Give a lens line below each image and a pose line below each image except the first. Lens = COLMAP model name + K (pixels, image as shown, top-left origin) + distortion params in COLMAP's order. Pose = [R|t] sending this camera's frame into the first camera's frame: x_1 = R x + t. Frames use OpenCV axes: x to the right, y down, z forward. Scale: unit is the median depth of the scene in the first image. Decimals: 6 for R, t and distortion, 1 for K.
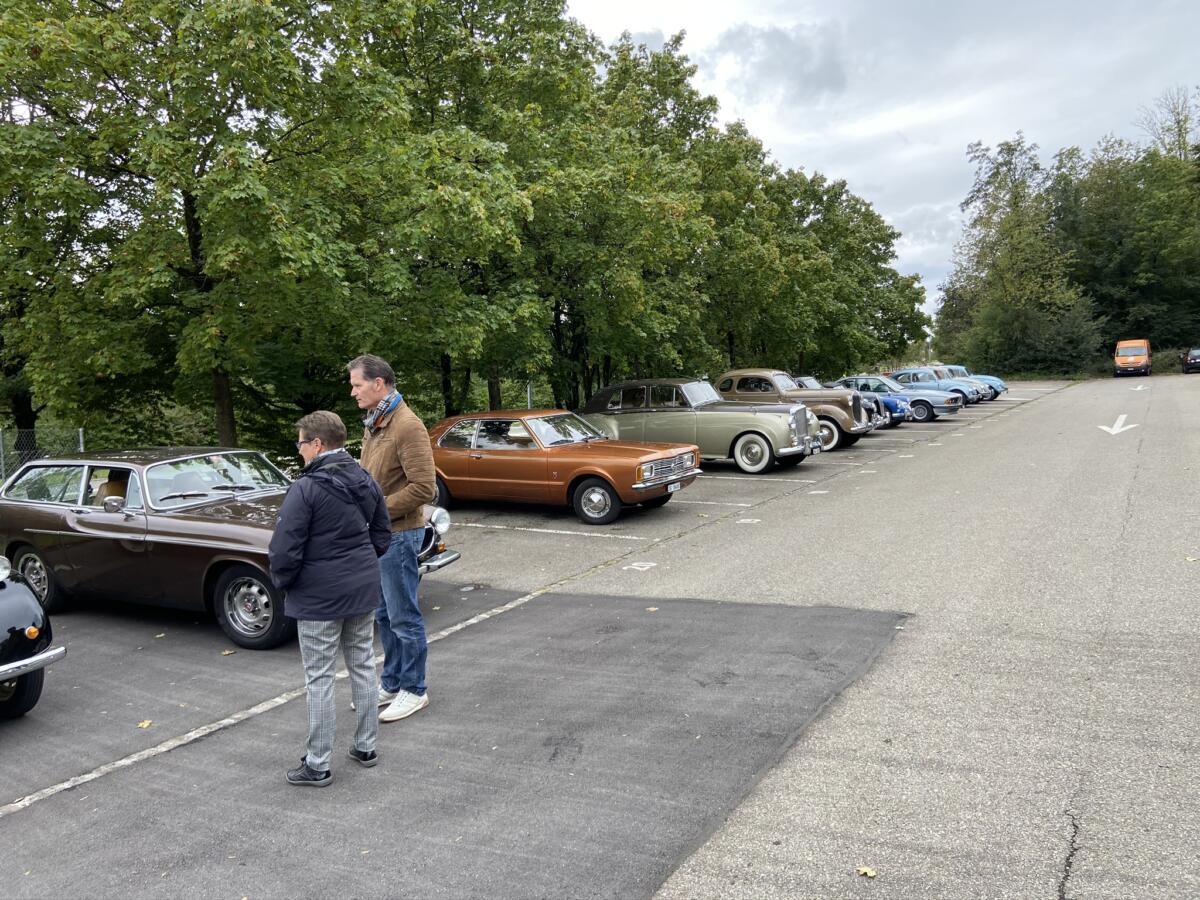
lens RADIAL K [[902.2, 0, 600.0], [0, 902.2, 450.0], [0, 0, 1]] dist [0.104333, -0.132042]
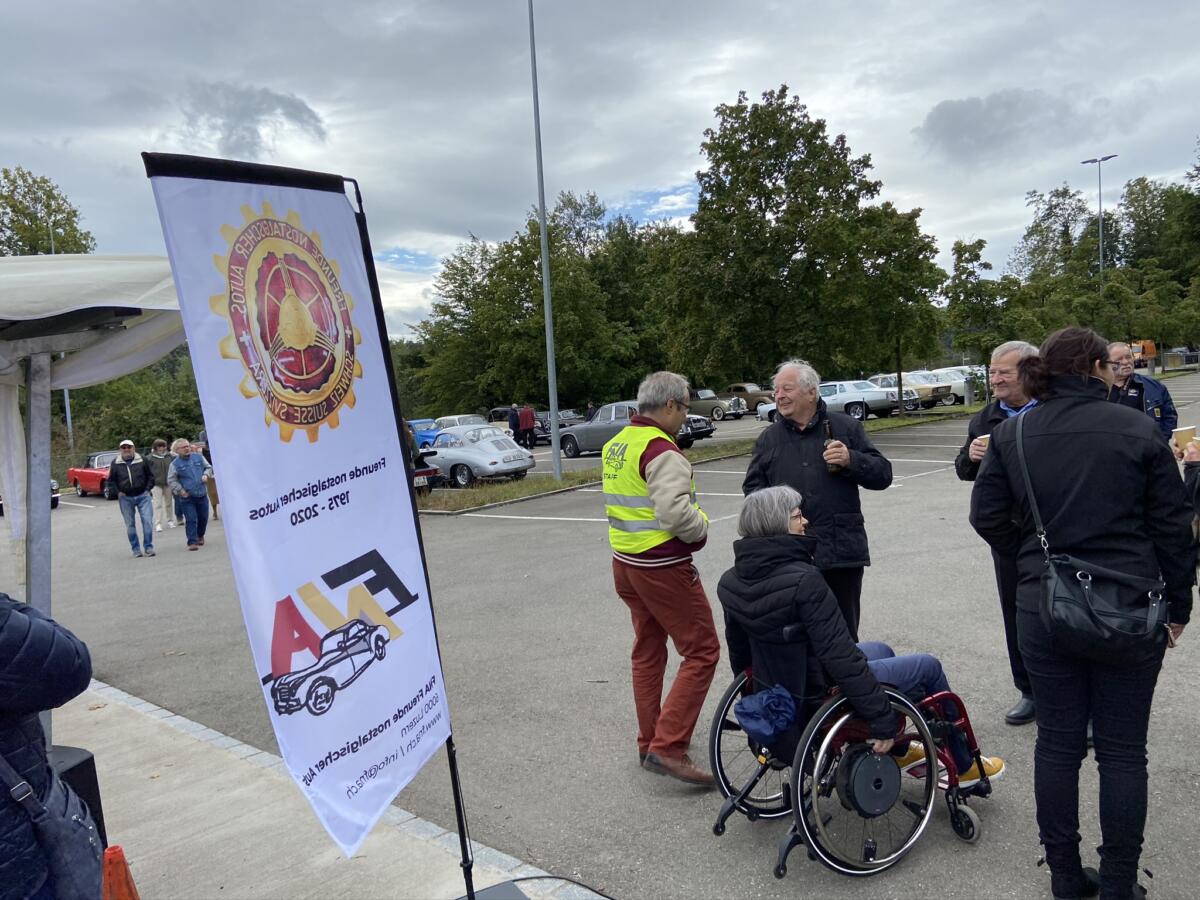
lens RADIAL K [[902.2, 0, 600.0], [0, 902.2, 450.0], [0, 0, 1]] dist [0.104333, -0.132042]
pose [[0.976099, 0.002155, -0.217315, 0.173479], [0.001056, 0.999892, 0.014660, 0.030563], [0.217323, -0.014539, 0.975991, -0.794440]]
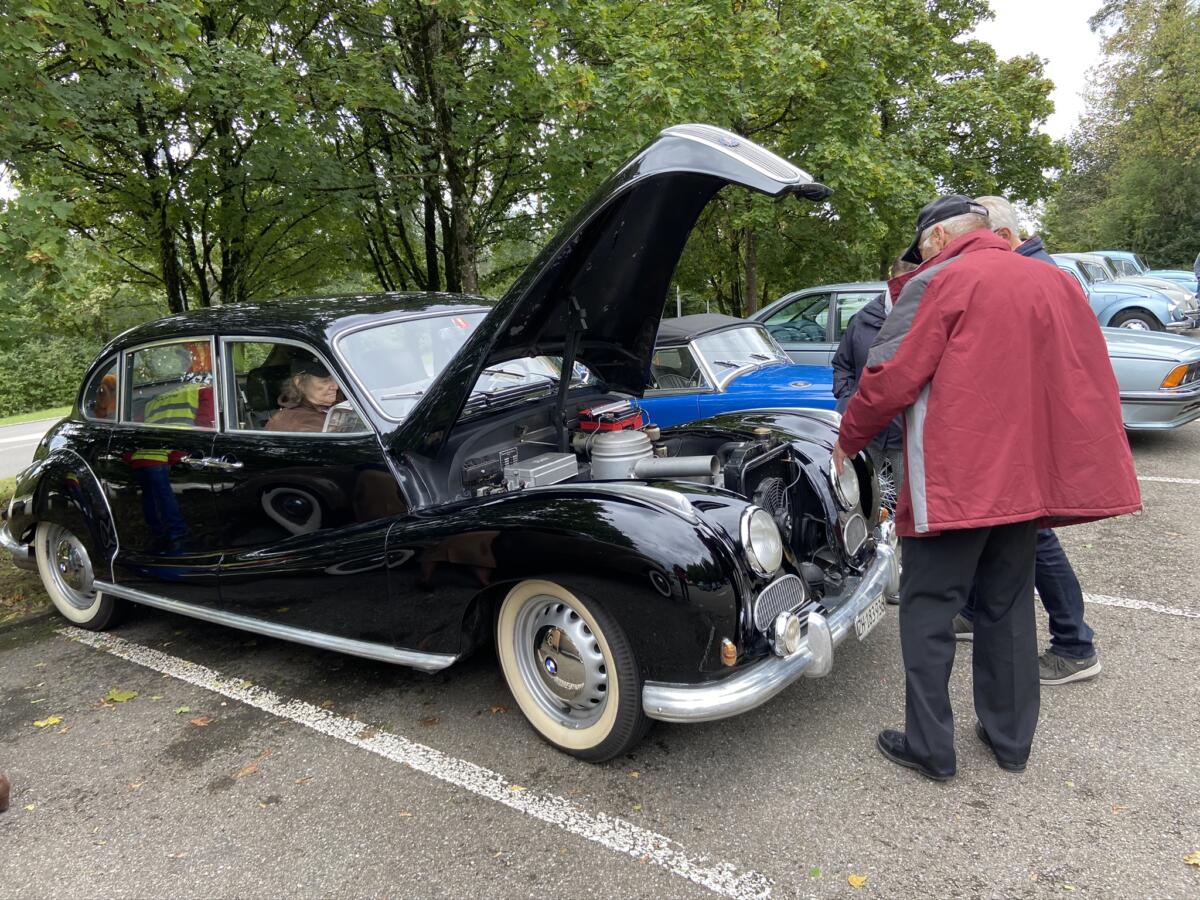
lens RADIAL K [[902.2, 0, 600.0], [0, 902.2, 450.0], [0, 0, 1]] dist [0.104333, -0.132042]
pose [[0.996104, -0.010170, -0.087601, 0.165886], [0.018739, 0.995054, 0.097552, -0.041584], [0.086176, -0.098814, 0.991368, 0.499193]]
